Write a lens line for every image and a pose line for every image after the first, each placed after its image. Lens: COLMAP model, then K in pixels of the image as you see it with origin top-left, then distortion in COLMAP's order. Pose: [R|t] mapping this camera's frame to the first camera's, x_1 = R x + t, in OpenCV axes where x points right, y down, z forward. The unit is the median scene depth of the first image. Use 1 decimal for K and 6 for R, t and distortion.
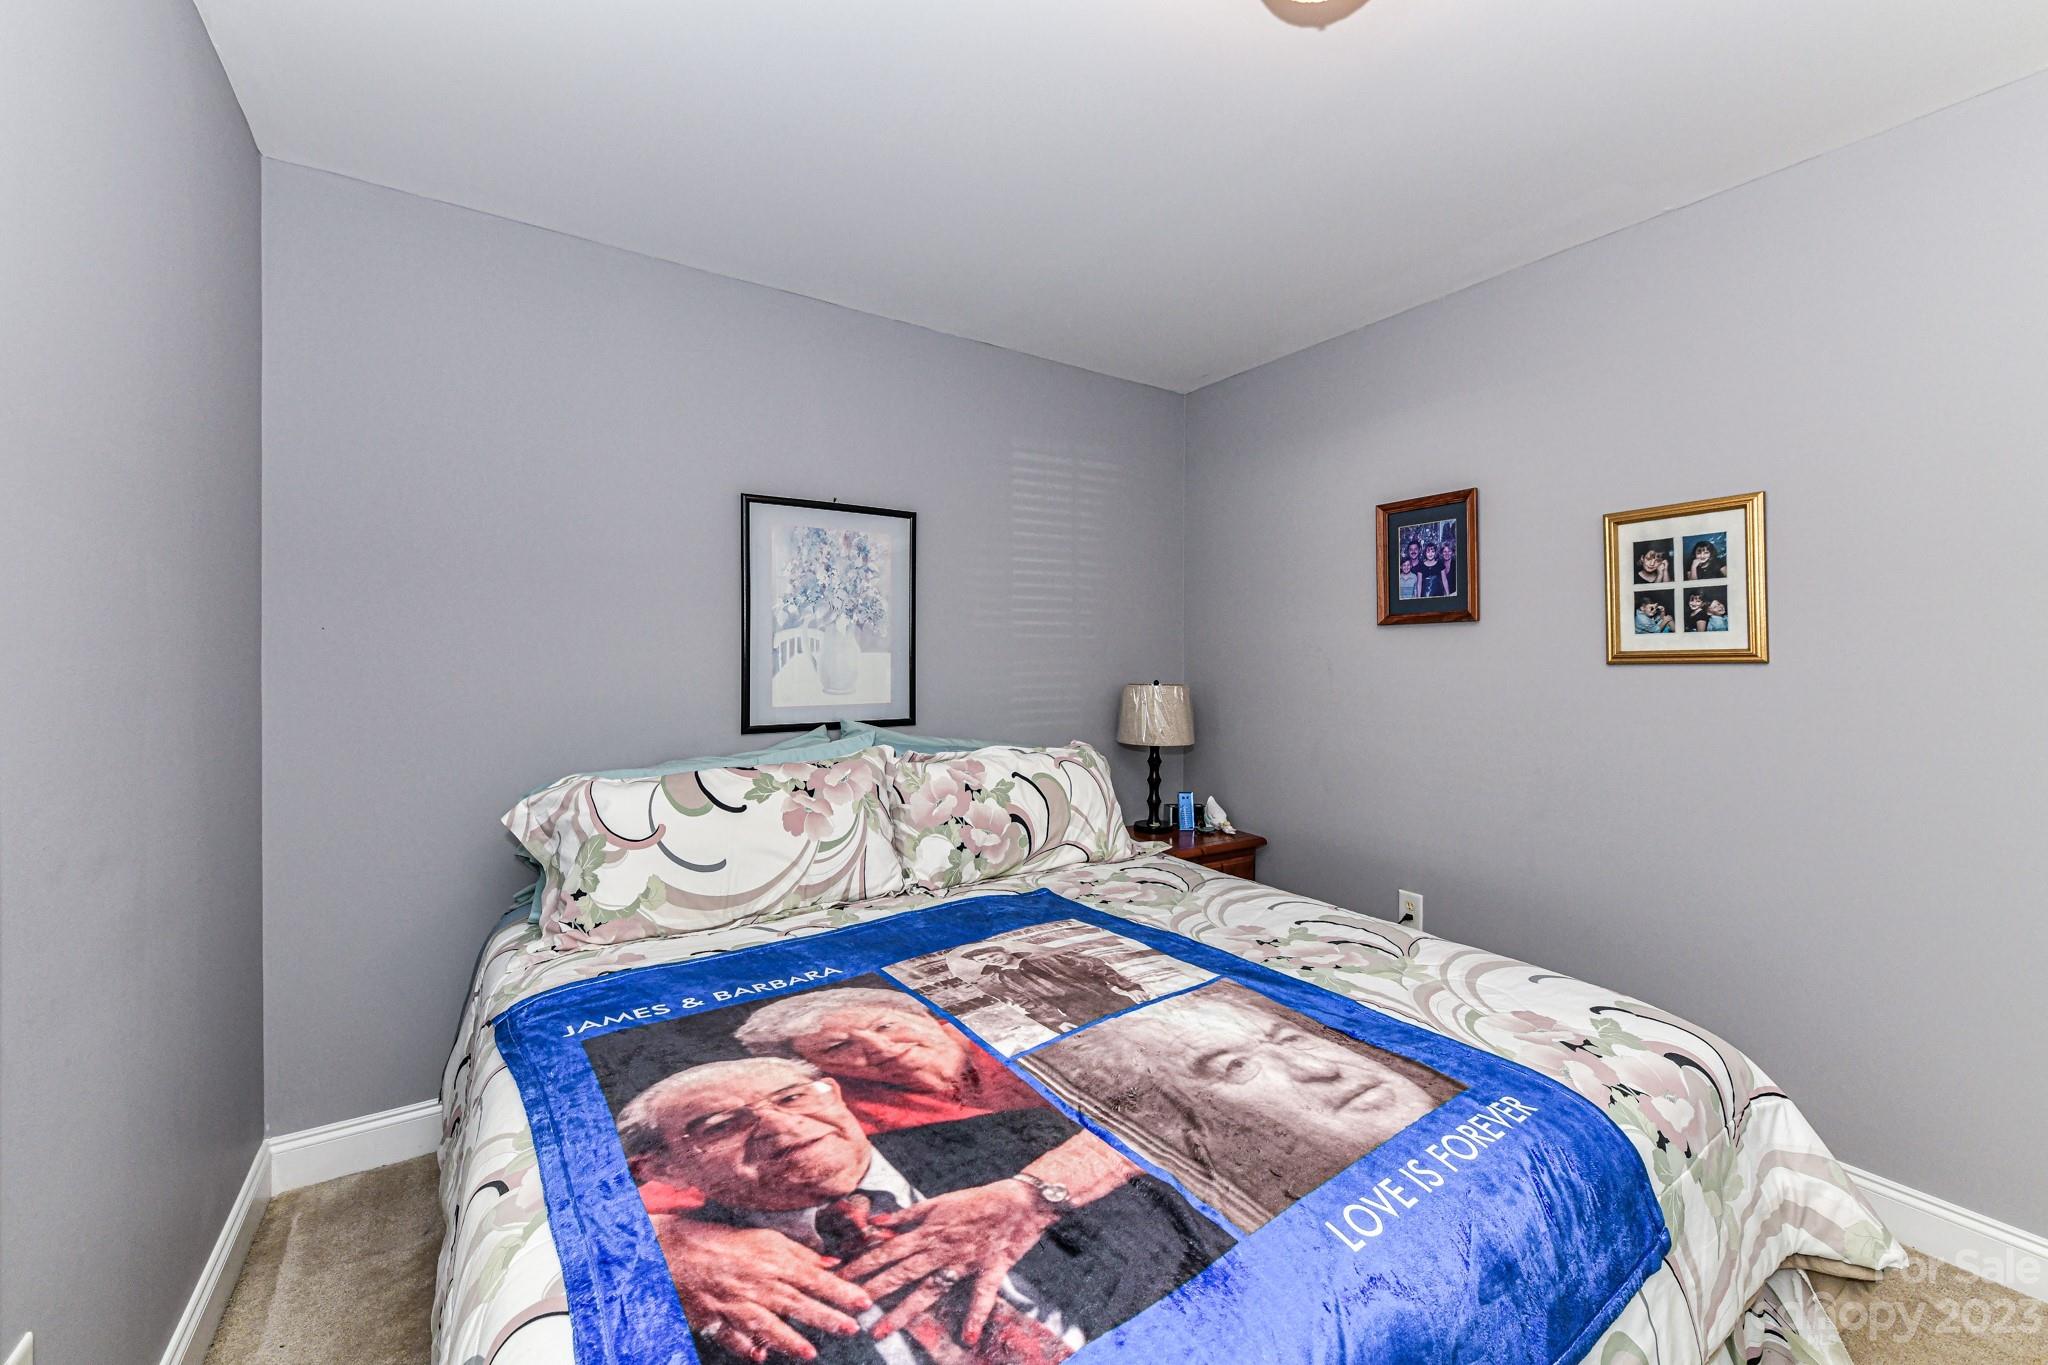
lens RADIAL K [[808.3, 0, 1029.8], [0, 808.3, 672.9], [0, 0, 1]] dist [0.002283, -0.000718]
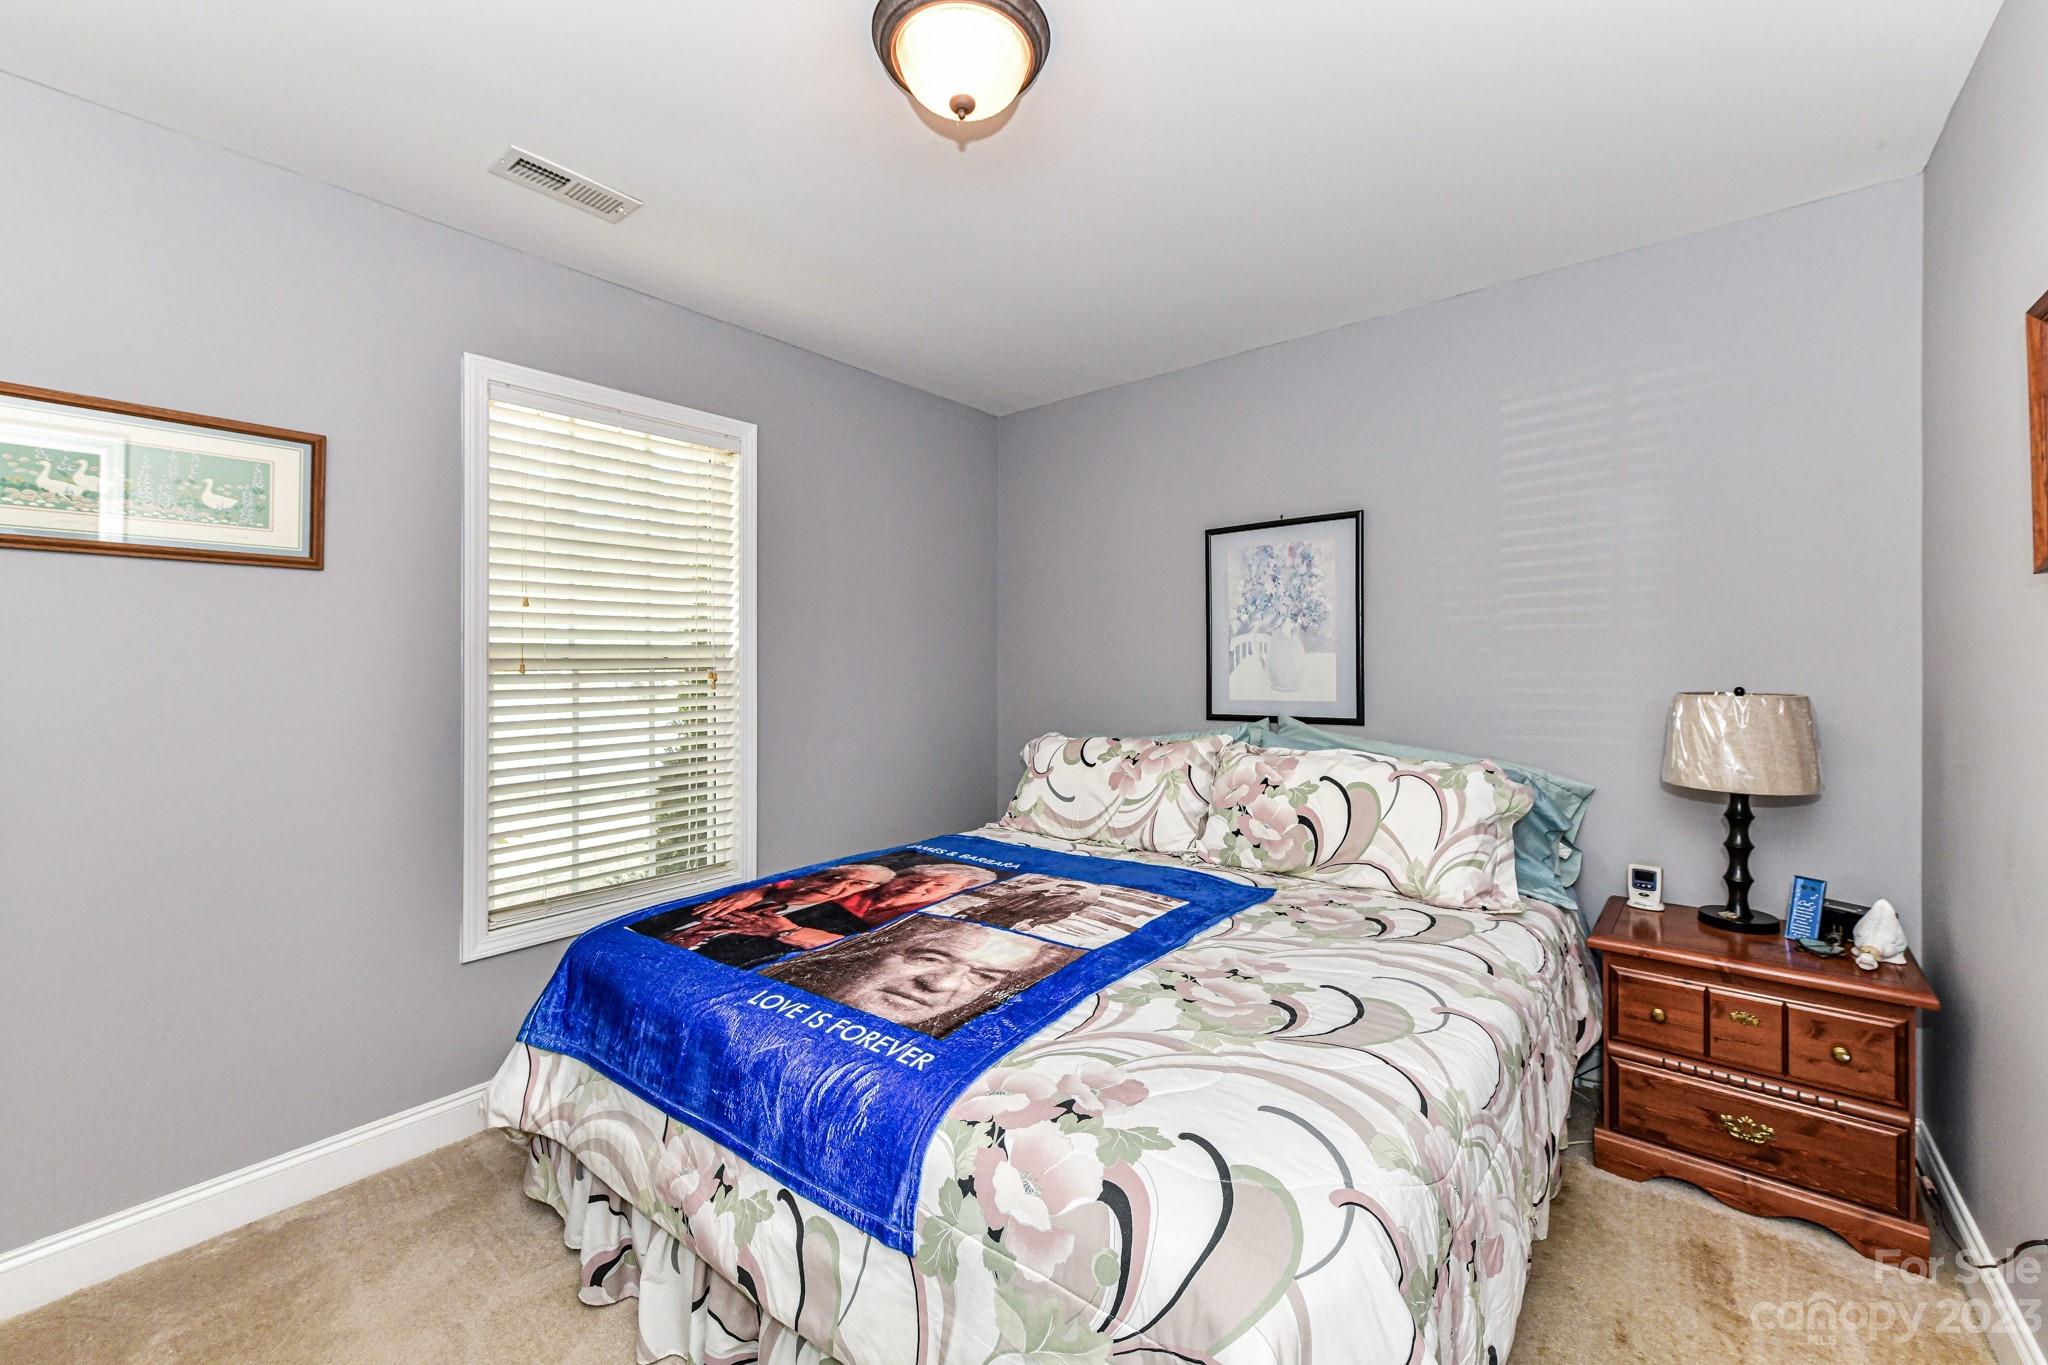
lens RADIAL K [[808.3, 0, 1028.6], [0, 808.3, 670.8], [0, 0, 1]] dist [0.002283, -0.000718]
pose [[0.287836, 0.005489, -0.957664, 0.976638], [-0.006848, 0.999970, 0.003673, -0.004487], [0.957655, 0.005501, 0.287865, 0.466399]]
